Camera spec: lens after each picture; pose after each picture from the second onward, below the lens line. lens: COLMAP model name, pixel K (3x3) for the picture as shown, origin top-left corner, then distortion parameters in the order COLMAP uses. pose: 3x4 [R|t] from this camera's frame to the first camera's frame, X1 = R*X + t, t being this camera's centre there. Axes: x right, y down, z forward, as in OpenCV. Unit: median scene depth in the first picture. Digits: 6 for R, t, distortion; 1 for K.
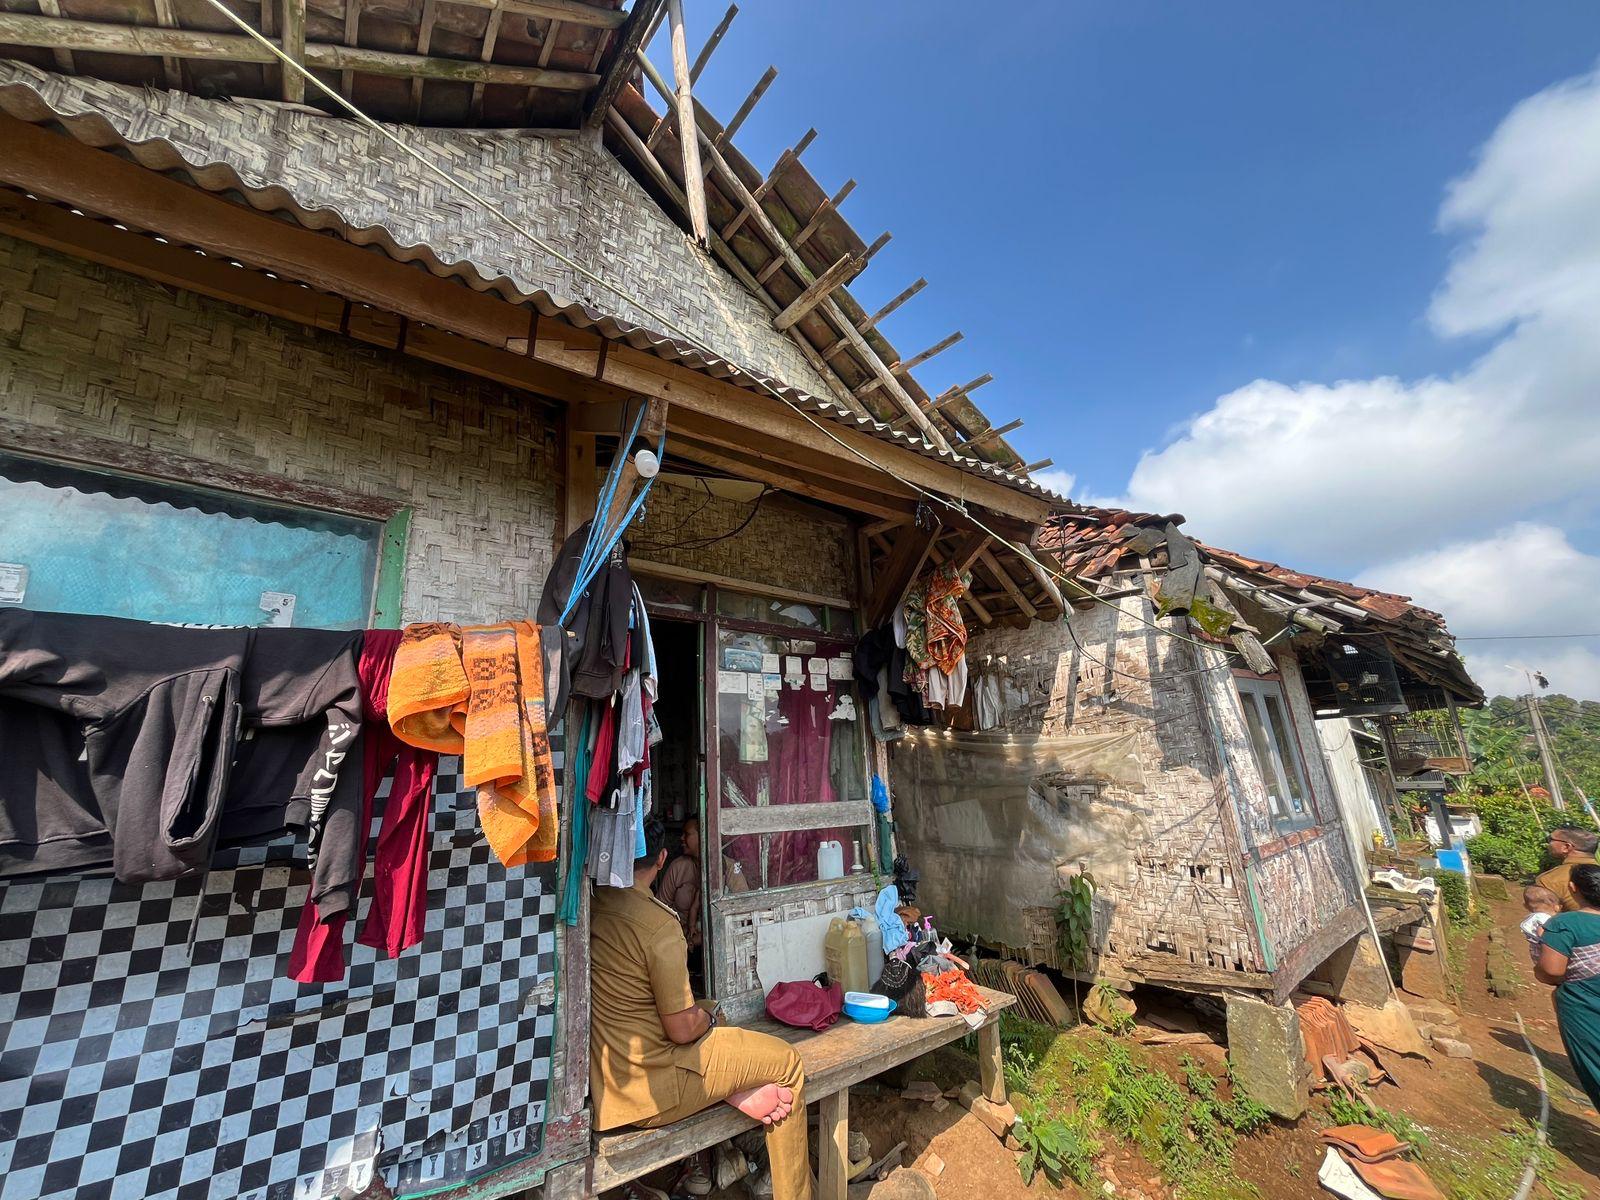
lens RADIAL K [[650.3, 0, 795.2], [0, 650.3, 602.5], [0, 0, 1]] dist [-0.004056, -0.000729]
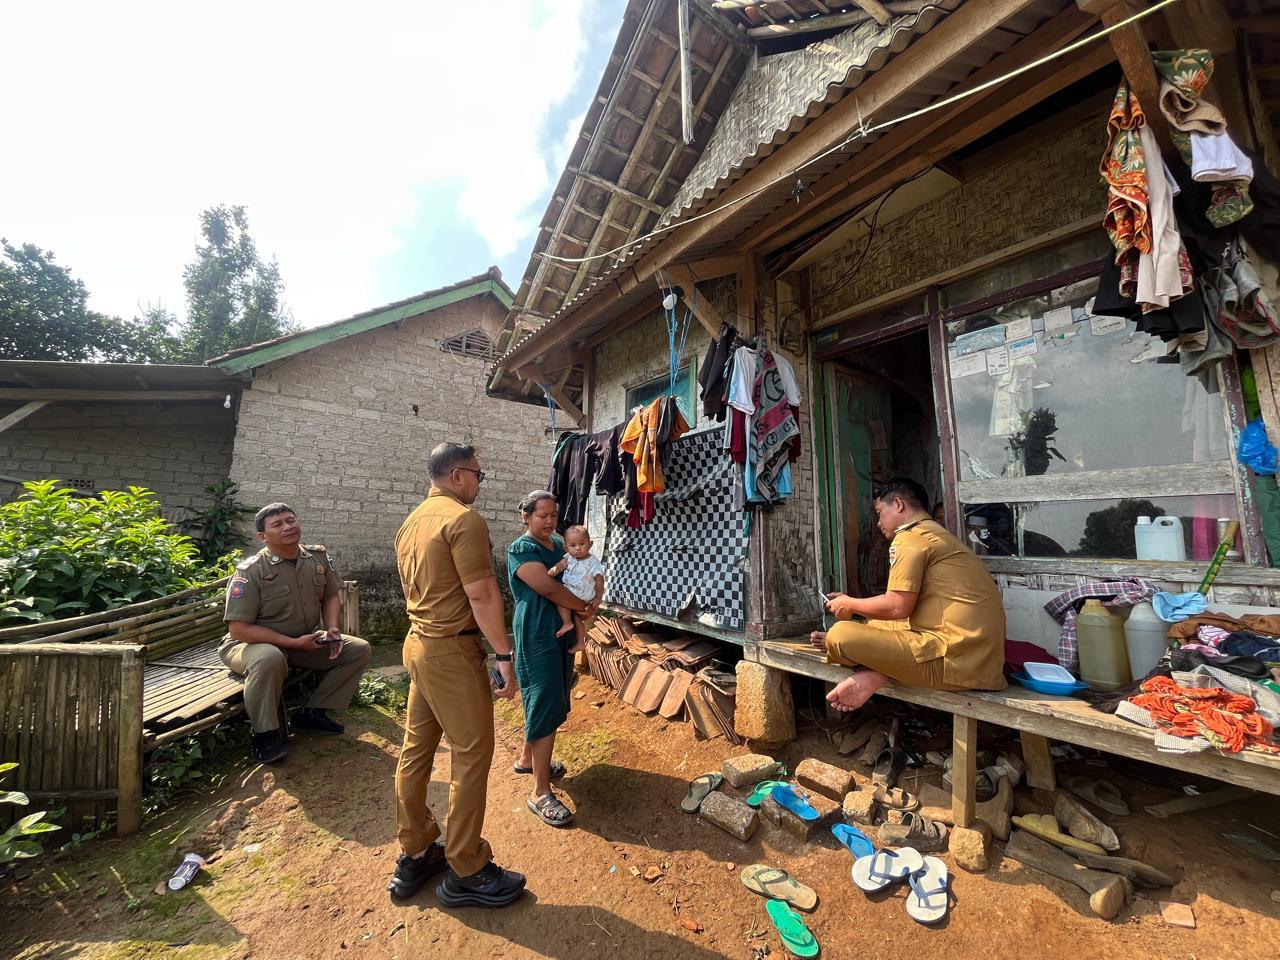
lens RADIAL K [[520.2, 0, 636.1], [0, 520.2, 482.0], [0, 0, 1]] dist [-0.004056, -0.000729]
pose [[-0.054156, -0.075464, -0.995677, 0.681471], [0.254286, 0.963223, -0.086835, 0.219494], [0.965612, -0.257889, -0.032974, 0.427505]]
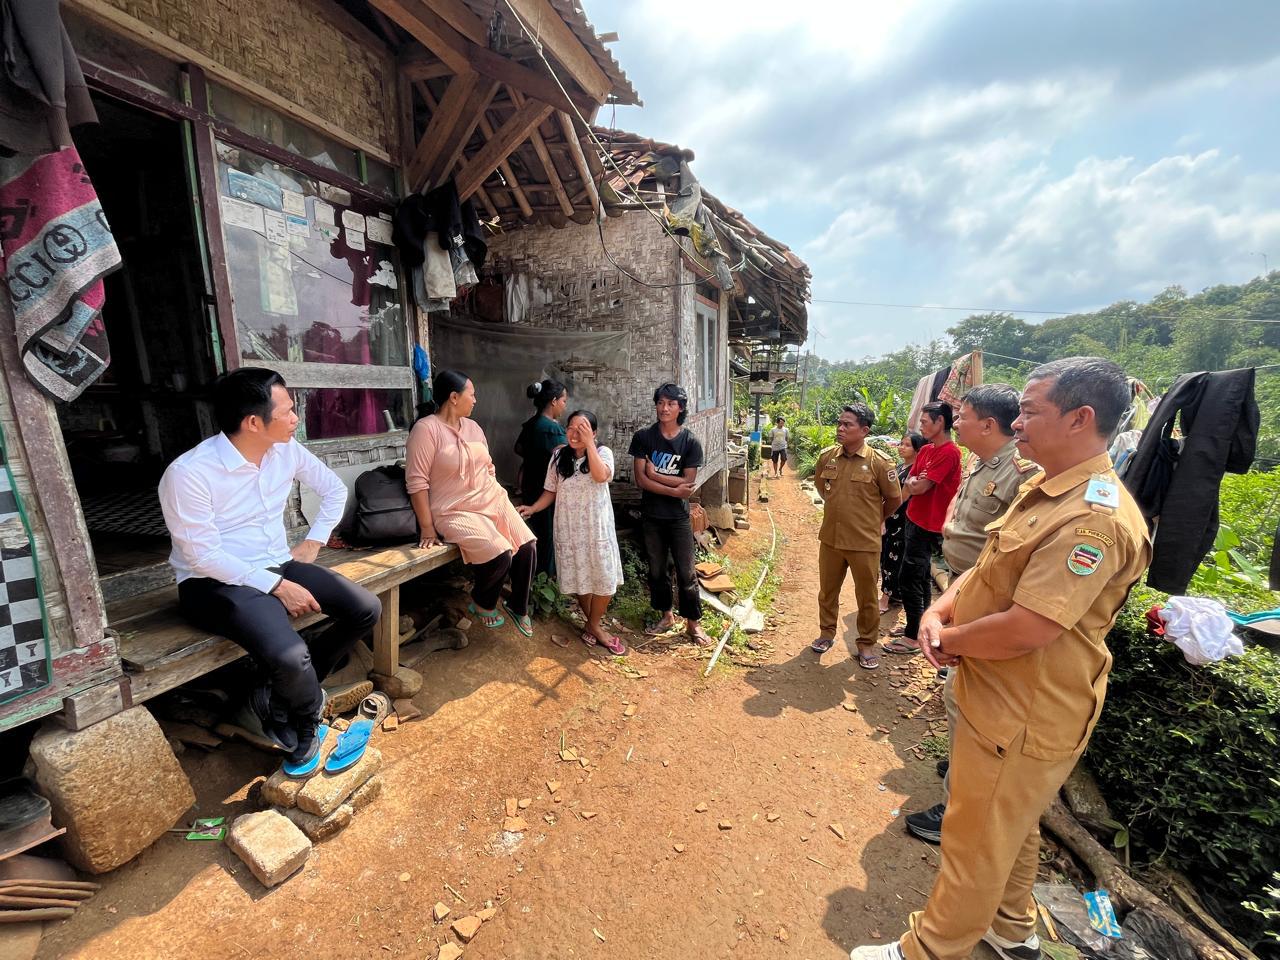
lens RADIAL K [[520.2, 0, 636.1], [0, 520.2, 482.0], [0, 0, 1]] dist [-0.004056, -0.000729]
pose [[0.852097, -0.050436, 0.520948, -0.026749], [-0.179088, 0.907167, 0.380757, 0.082059], [-0.491790, -0.417738, 0.763962, 0.078096]]
